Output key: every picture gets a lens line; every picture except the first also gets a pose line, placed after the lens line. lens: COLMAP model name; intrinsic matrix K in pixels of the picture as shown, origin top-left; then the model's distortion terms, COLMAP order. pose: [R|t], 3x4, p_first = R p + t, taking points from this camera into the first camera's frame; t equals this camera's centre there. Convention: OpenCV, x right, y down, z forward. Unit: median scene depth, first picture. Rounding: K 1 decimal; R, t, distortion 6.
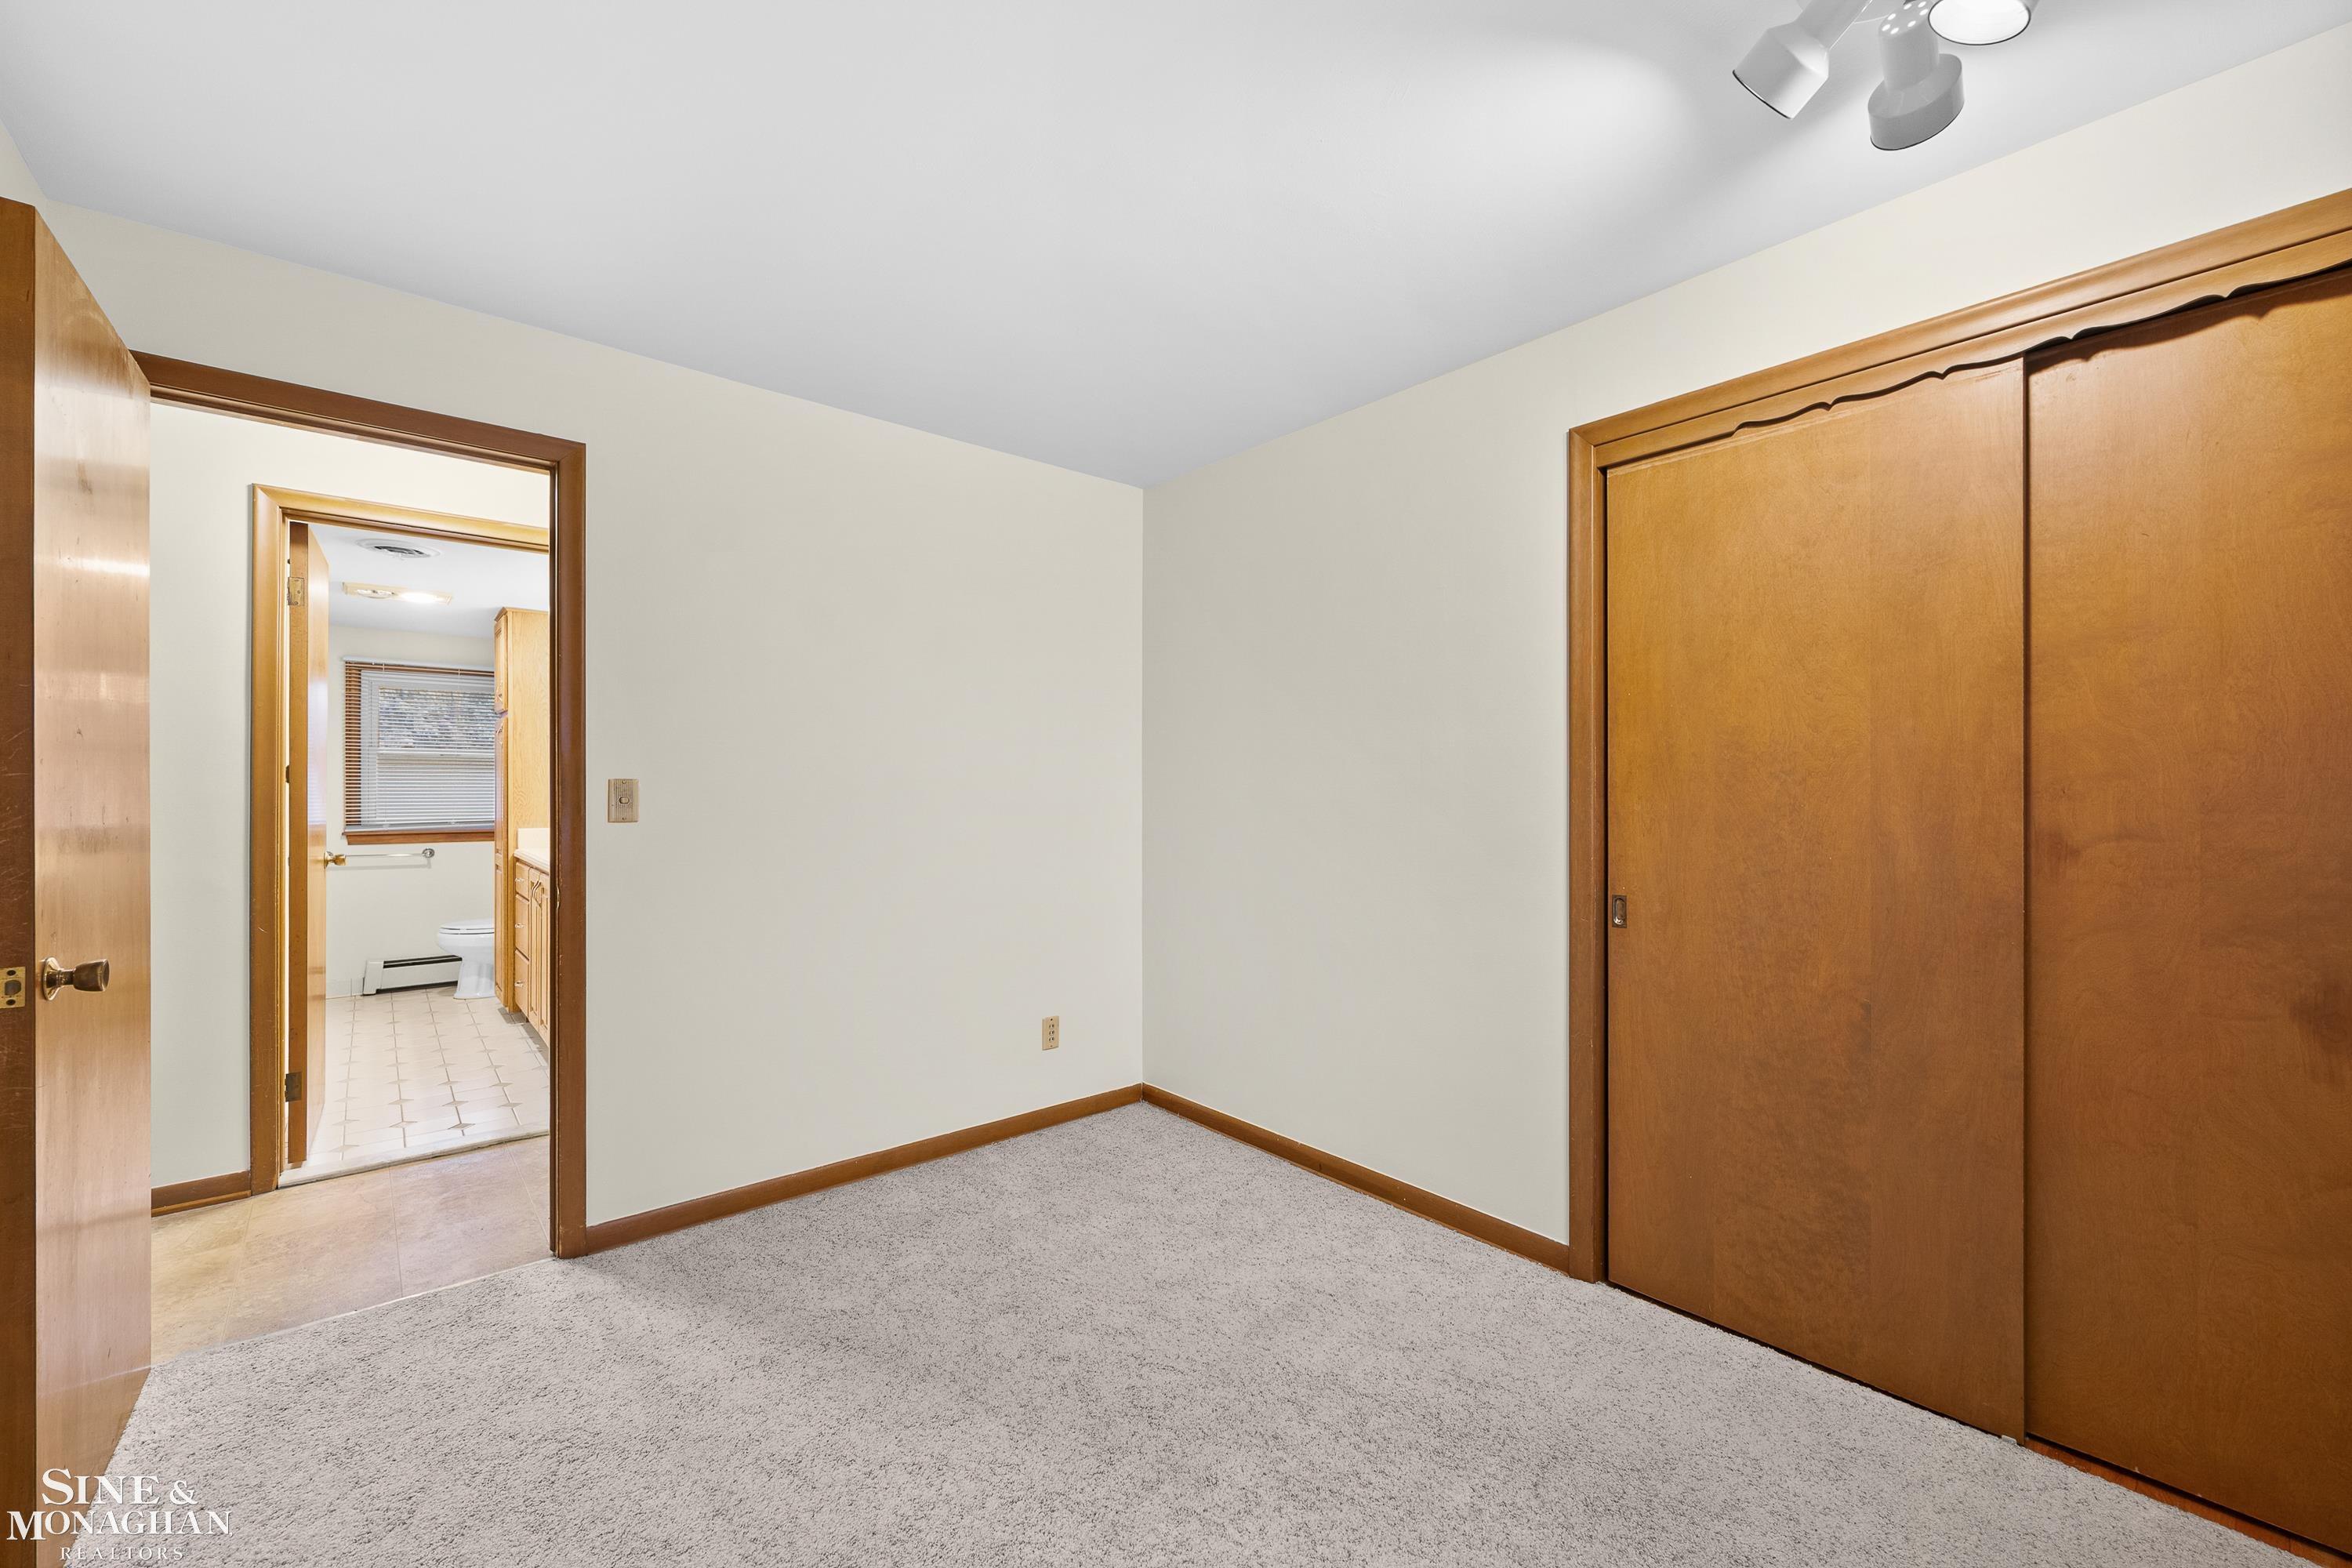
lens RADIAL K [[936.6, 0, 1178.8], [0, 936.6, 792.1], [0, 0, 1]] dist [-0.001812, 0.000464]
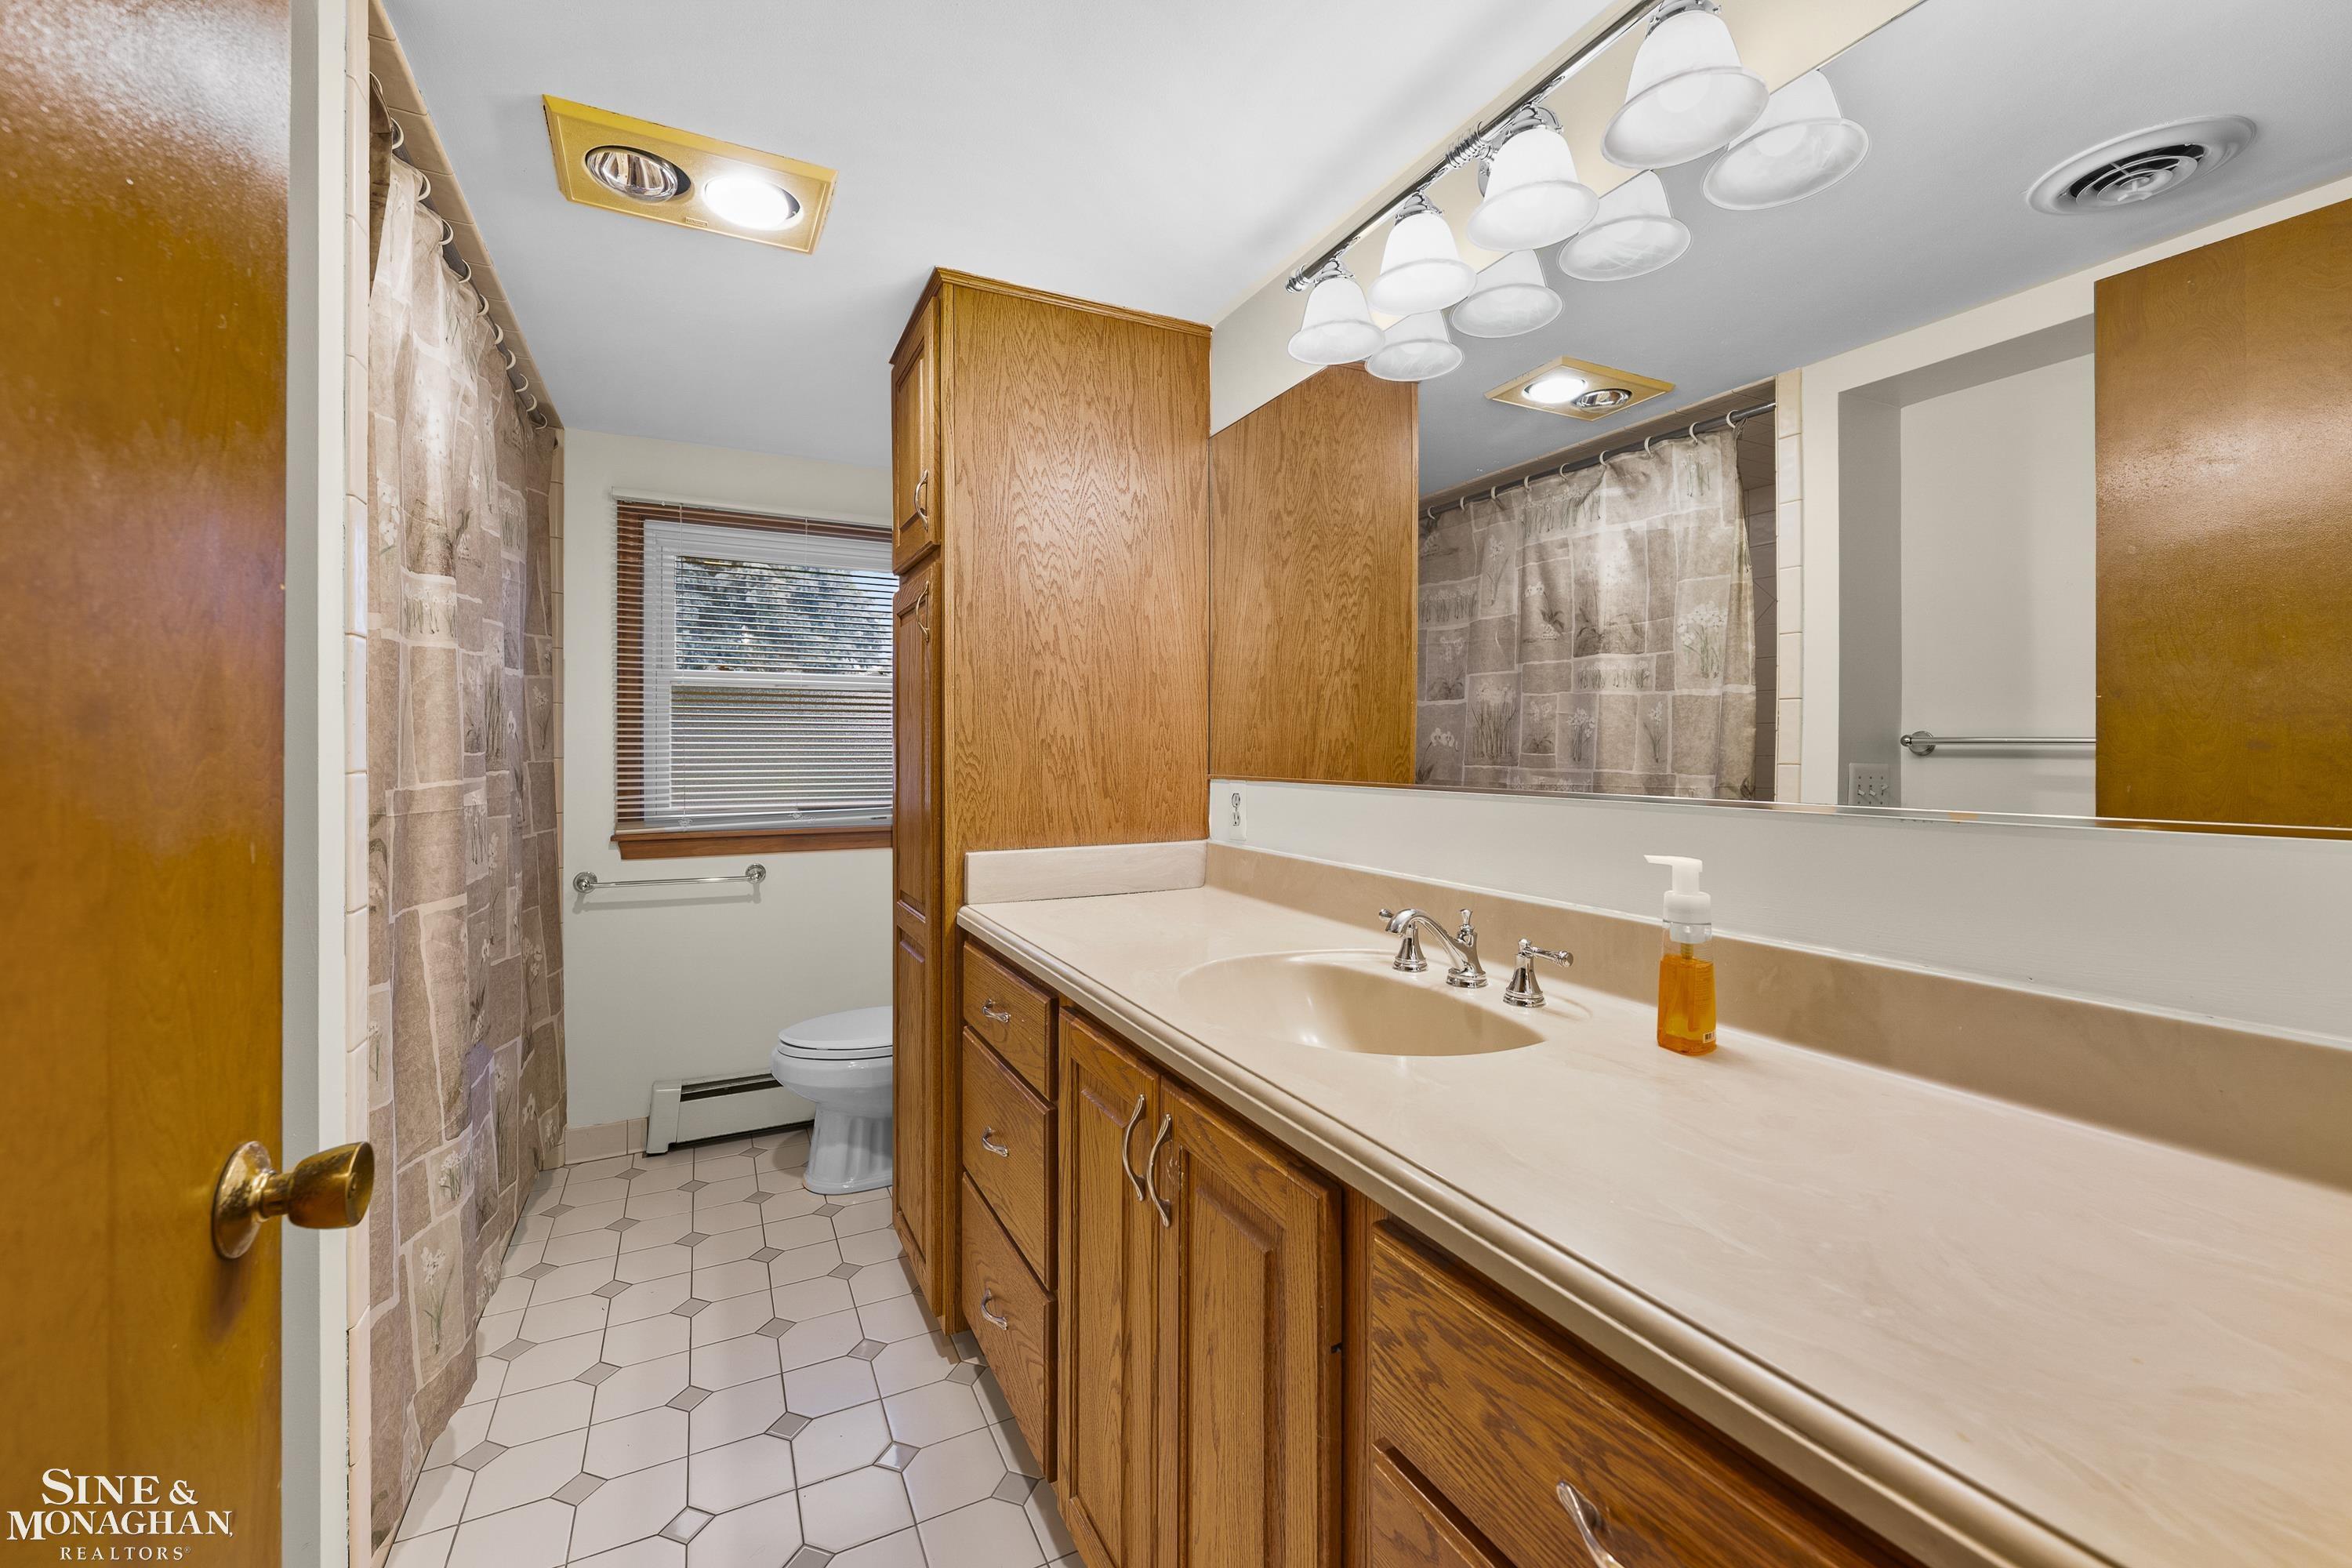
lens RADIAL K [[936.6, 0, 1172.8], [0, 936.6, 766.4], [0, 0, 1]] dist [-0.001812, 0.000464]
pose [[0.970845, 0.005509, -0.239644, -0.474396], [-0.004083, 0.999971, 0.006447, 0.000621], [0.239672, -0.005281, 0.970839, 0.577120]]
